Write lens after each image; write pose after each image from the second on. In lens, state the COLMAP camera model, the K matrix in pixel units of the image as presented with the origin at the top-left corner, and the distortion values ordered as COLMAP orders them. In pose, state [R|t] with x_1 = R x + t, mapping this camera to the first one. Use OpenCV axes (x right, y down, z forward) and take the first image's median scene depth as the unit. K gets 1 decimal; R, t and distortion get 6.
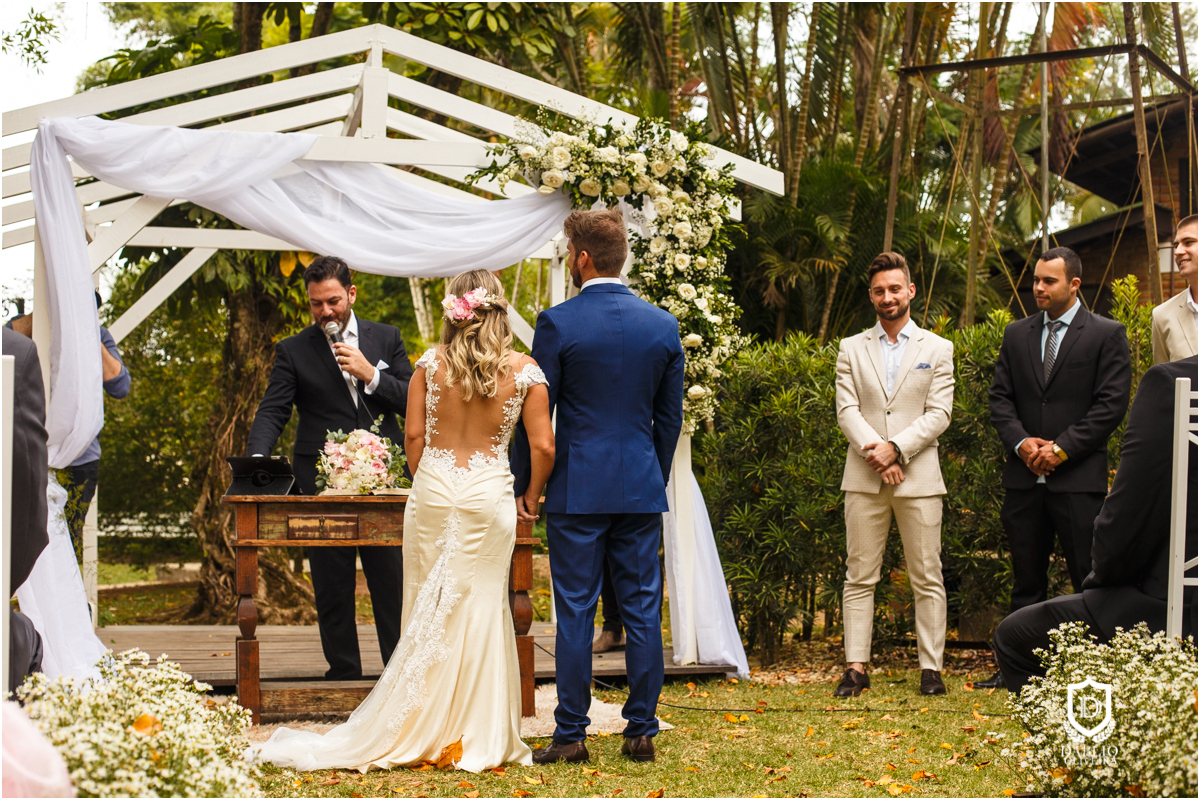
lens RADIAL K [[1793.4, 0, 601.1], [0, 1793.4, 400.8], [0, 0, 1]] dist [-0.069934, 0.000000]
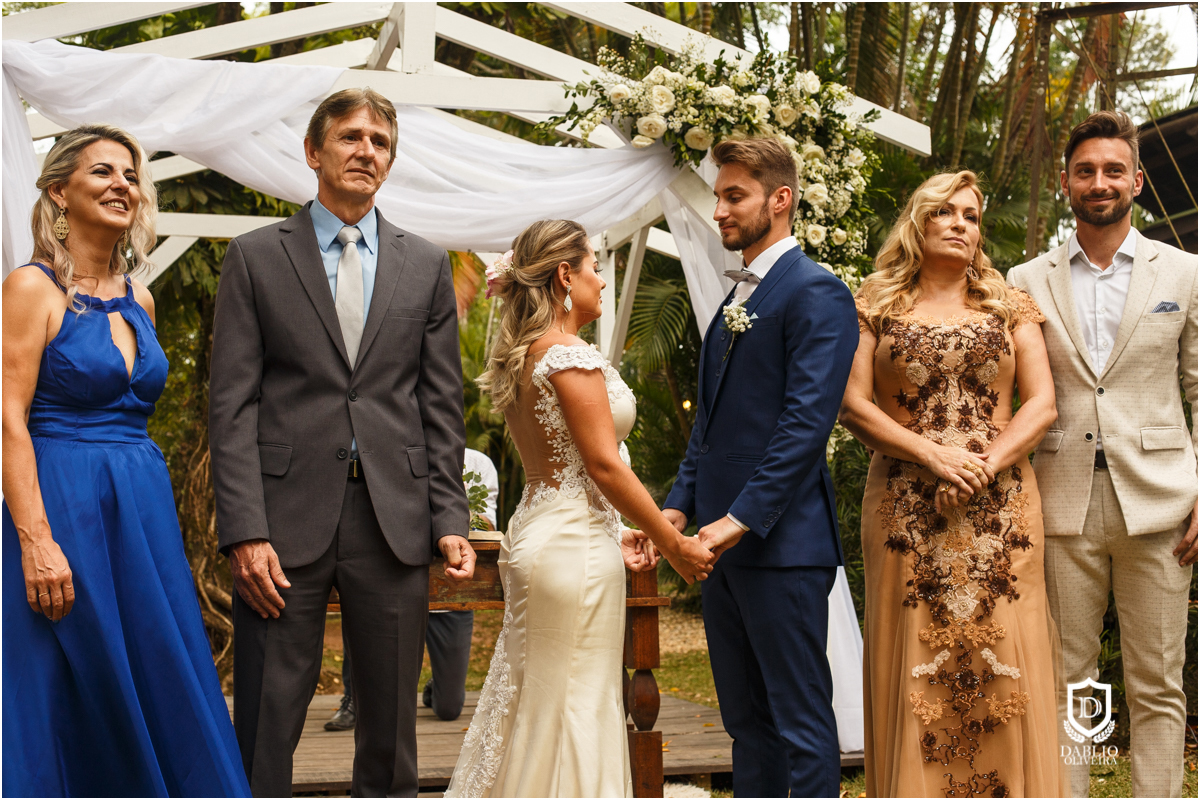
lens RADIAL K [[1793.4, 0, 599.0], [0, 1793.4, 400.2], [0, 0, 1]] dist [-0.069934, 0.000000]
pose [[0.999585, -0.003515, 0.028594, -0.071011], [0.004079, 0.999797, -0.019706, 0.008857], [-0.028519, 0.019815, 0.999397, 0.229555]]
